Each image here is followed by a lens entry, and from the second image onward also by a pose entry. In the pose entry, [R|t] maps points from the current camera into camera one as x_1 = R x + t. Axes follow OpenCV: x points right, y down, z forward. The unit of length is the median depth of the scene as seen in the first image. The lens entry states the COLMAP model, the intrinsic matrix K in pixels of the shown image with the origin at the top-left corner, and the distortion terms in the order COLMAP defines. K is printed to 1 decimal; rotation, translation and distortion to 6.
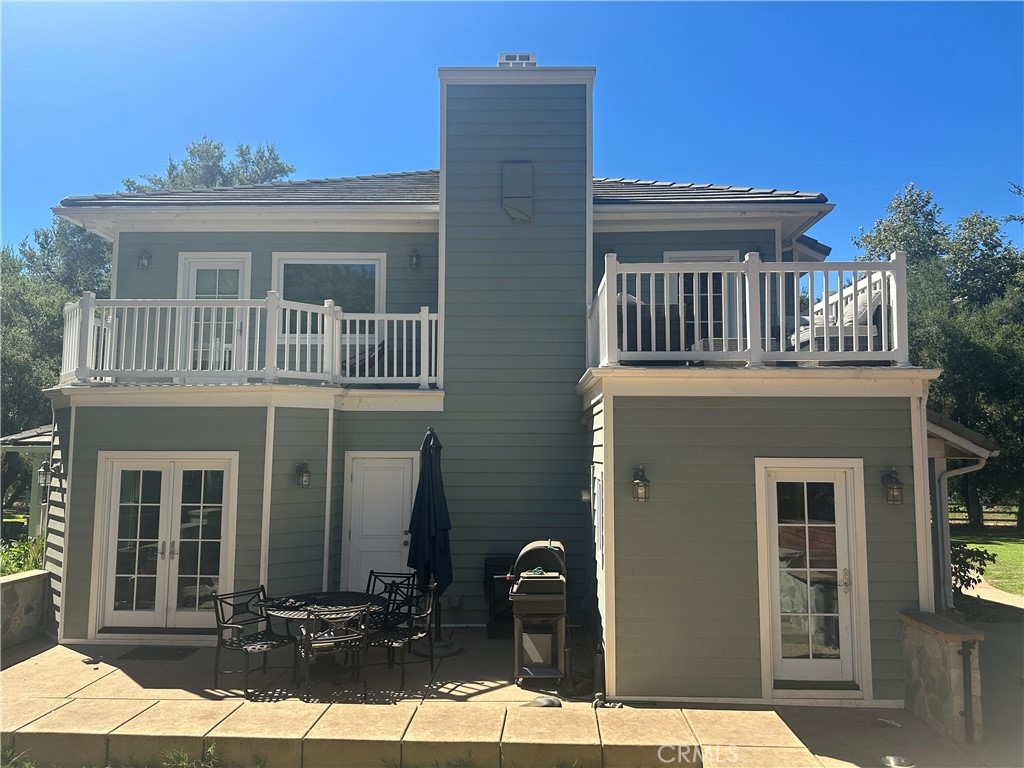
lens RADIAL K [[730.7, 0, 515.5], [0, 730.7, 382.1], [0, 0, 1]] dist [0.096575, -0.146093]
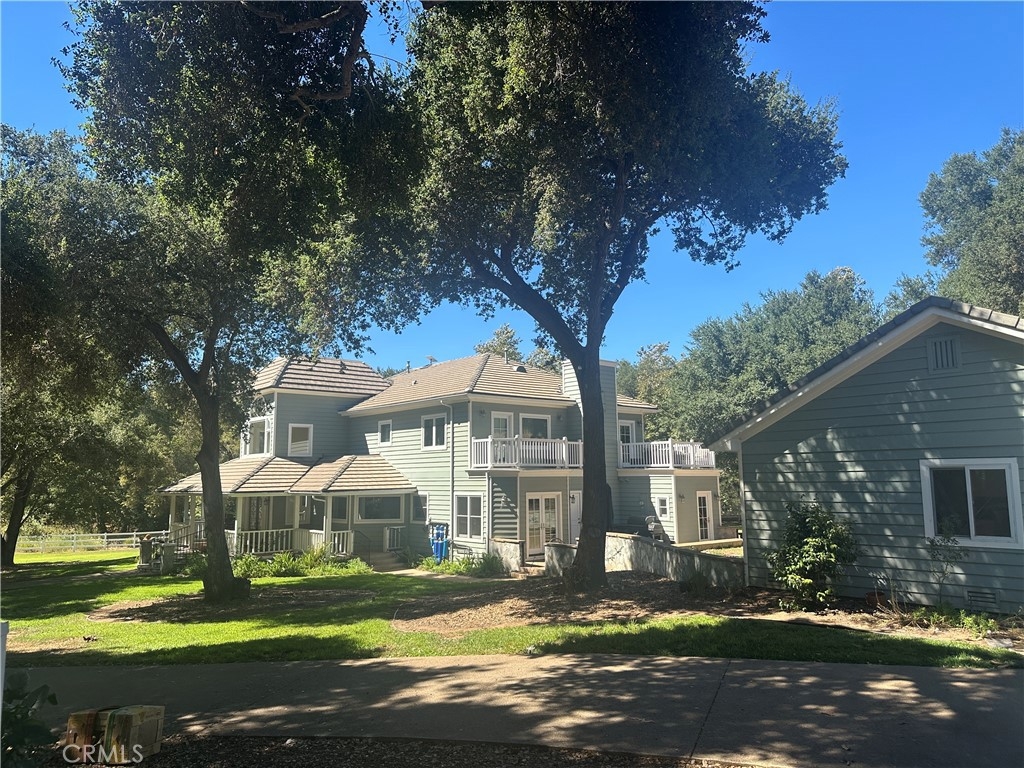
lens RADIAL K [[730.7, 0, 515.5], [0, 730.7, 382.1], [0, 0, 1]] dist [0.096575, -0.146093]
pose [[0.731249, 0.076790, 0.677775, -2.393071], [-0.049867, 0.997002, -0.059156, -0.153070], [-0.680286, 0.009460, 0.732886, -0.985855]]
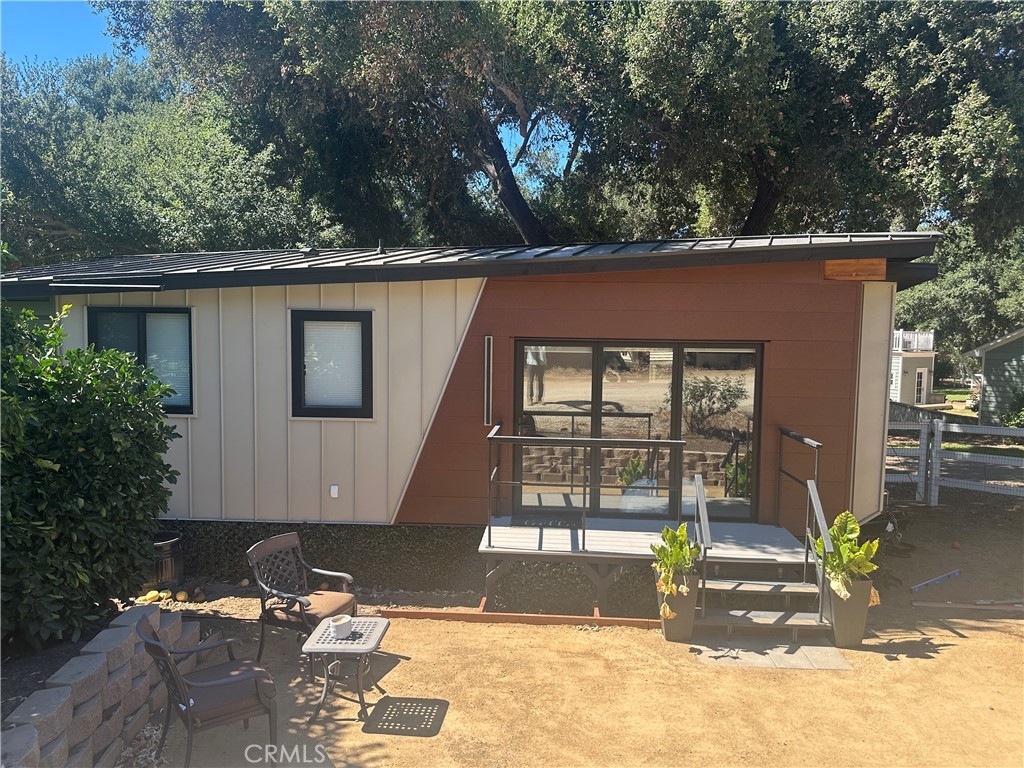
lens RADIAL K [[730.7, 0, 515.5], [0, 730.7, 382.1], [0, 0, 1]] dist [0.096575, -0.146093]
pose [[0.843919, -0.027839, 0.535748, -3.808423], [-0.065318, 0.985891, 0.154119, -0.330961], [-0.532479, -0.165058, 0.830194, -1.494459]]
